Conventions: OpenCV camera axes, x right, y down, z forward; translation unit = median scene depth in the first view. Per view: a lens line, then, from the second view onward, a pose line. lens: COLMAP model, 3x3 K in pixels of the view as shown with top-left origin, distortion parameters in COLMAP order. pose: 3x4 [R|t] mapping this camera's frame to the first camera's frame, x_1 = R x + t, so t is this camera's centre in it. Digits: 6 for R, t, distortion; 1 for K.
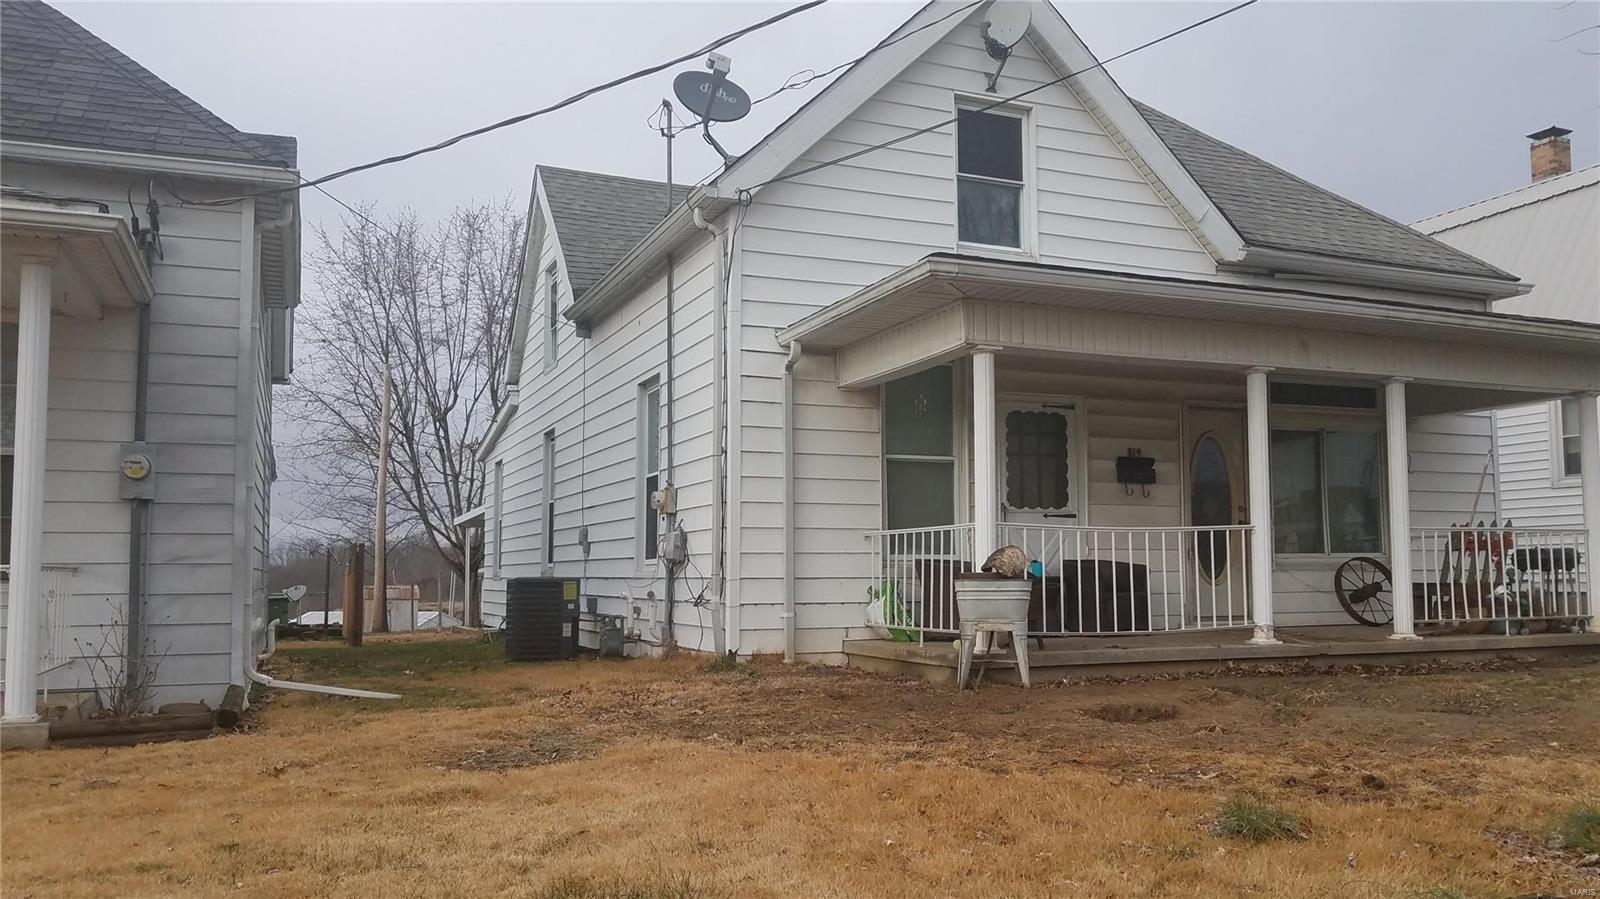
lens RADIAL K [[1248.6, 0, 827.3], [0, 1248.6, 485.7], [0, 0, 1]] dist [0.018610, -0.013386]
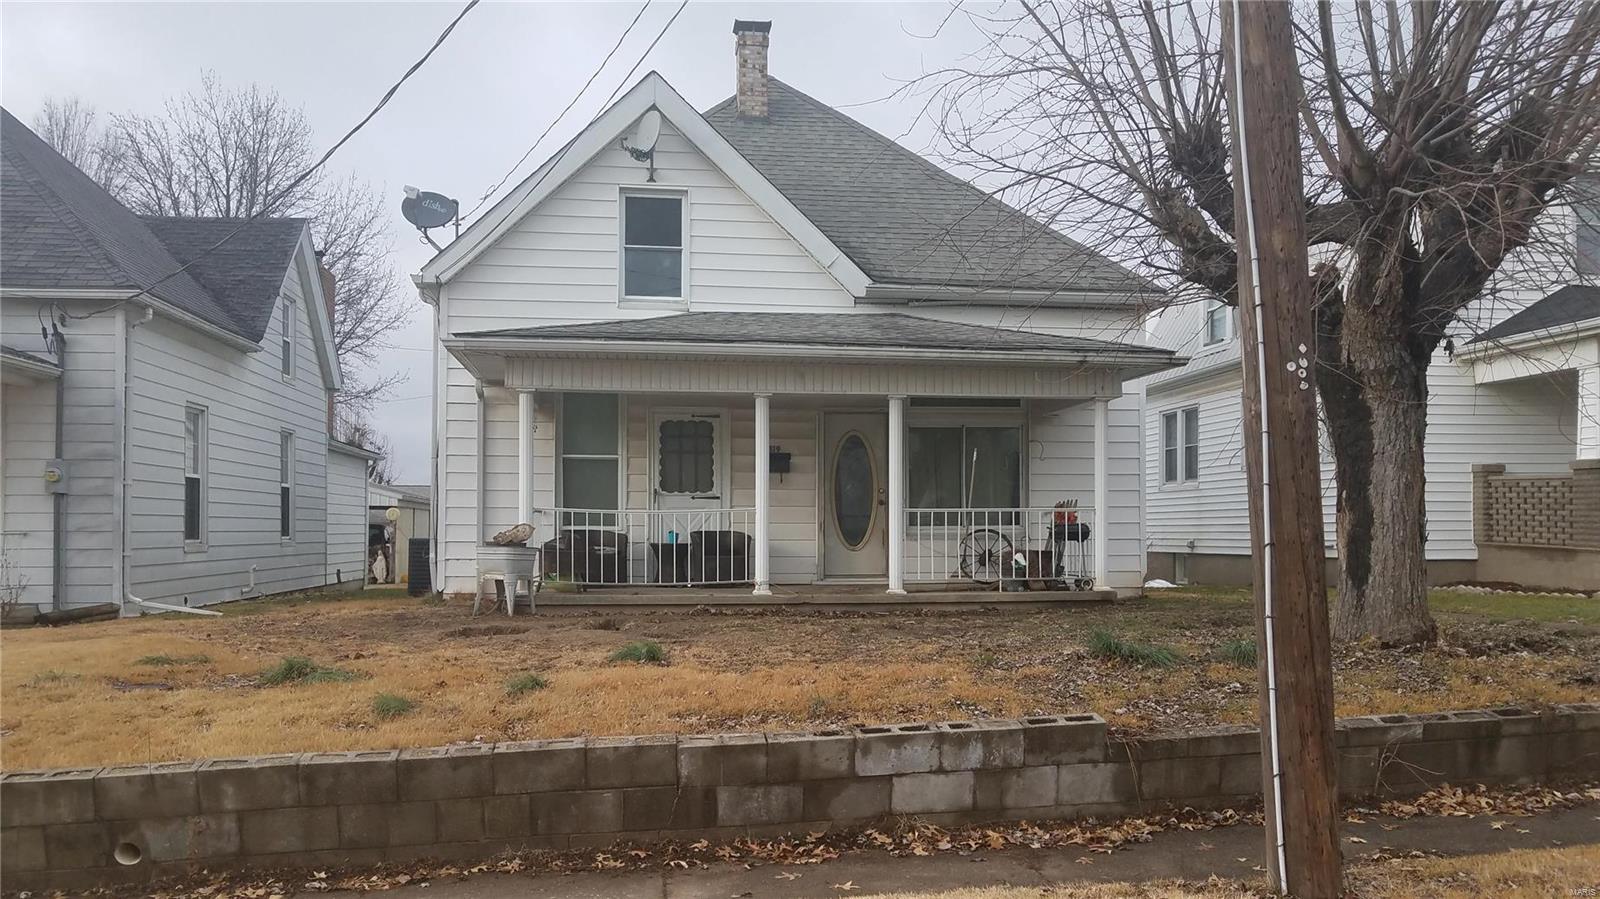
lens RADIAL K [[1248.6, 0, 807.3], [0, 1248.6, 511.4], [0, 0, 1]] dist [0.018610, -0.013386]
pose [[0.961416, 0.004013, -0.275069, 0.674926], [0.011905, 0.998350, 0.056175, -0.036012], [0.274841, -0.057282, 0.959782, -0.267775]]
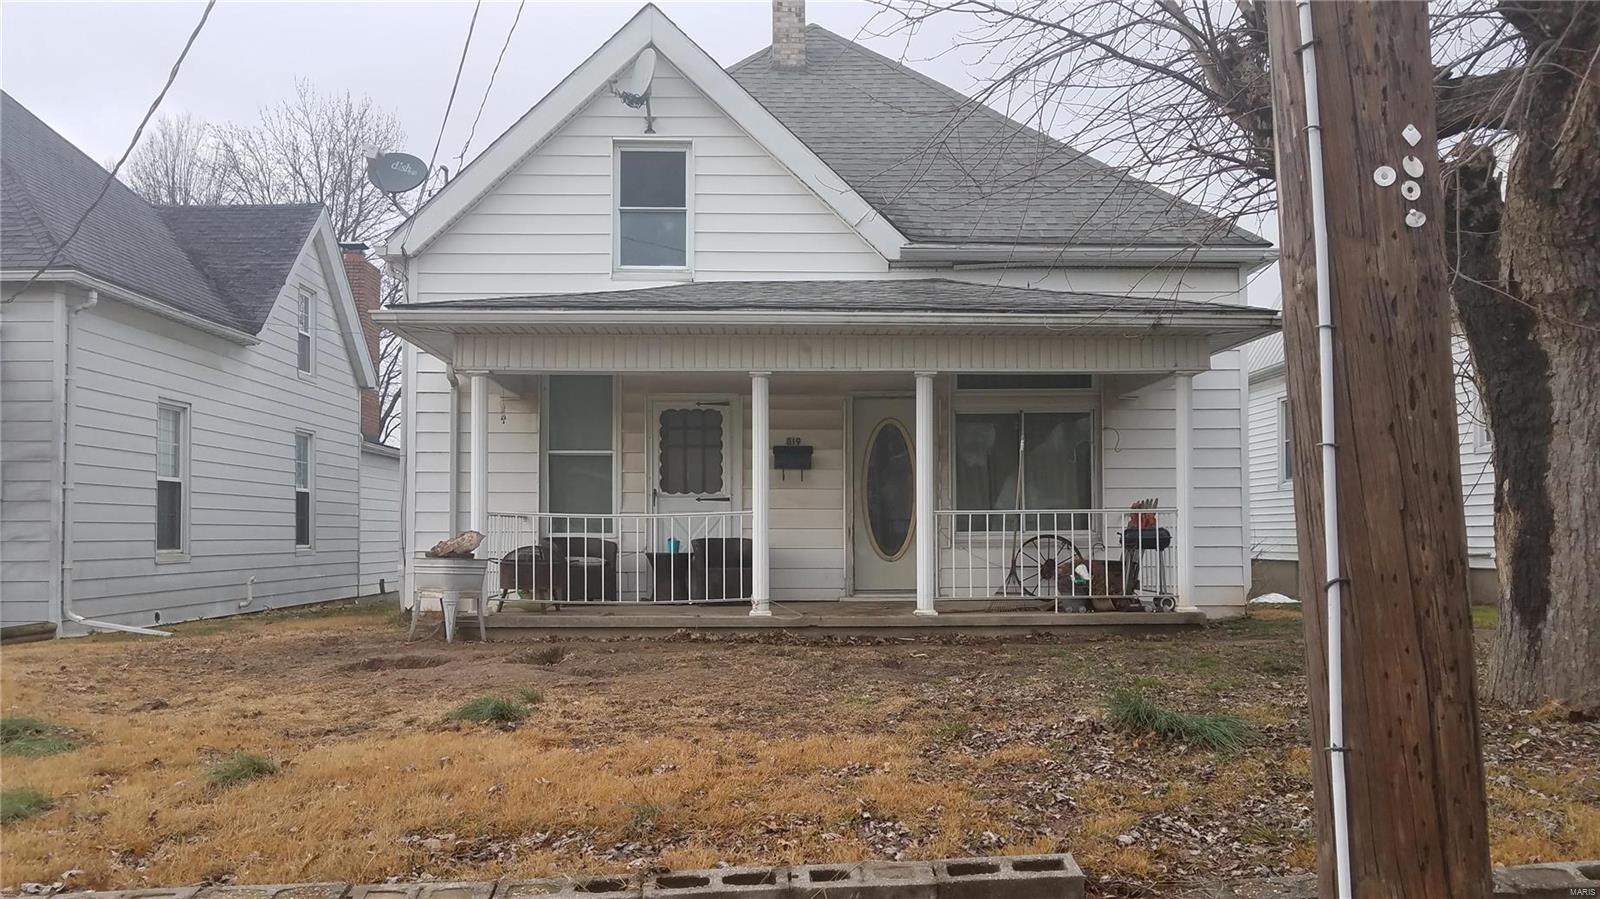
lens RADIAL K [[1248.6, 0, 799.2], [0, 1248.6, 498.2], [0, 0, 1]] dist [0.018610, -0.013386]
pose [[0.927162, -0.005891, -0.374615, 0.702841], [0.022685, 0.998925, 0.040436, -0.021842], [0.373974, -0.045989, 0.926298, -0.034383]]
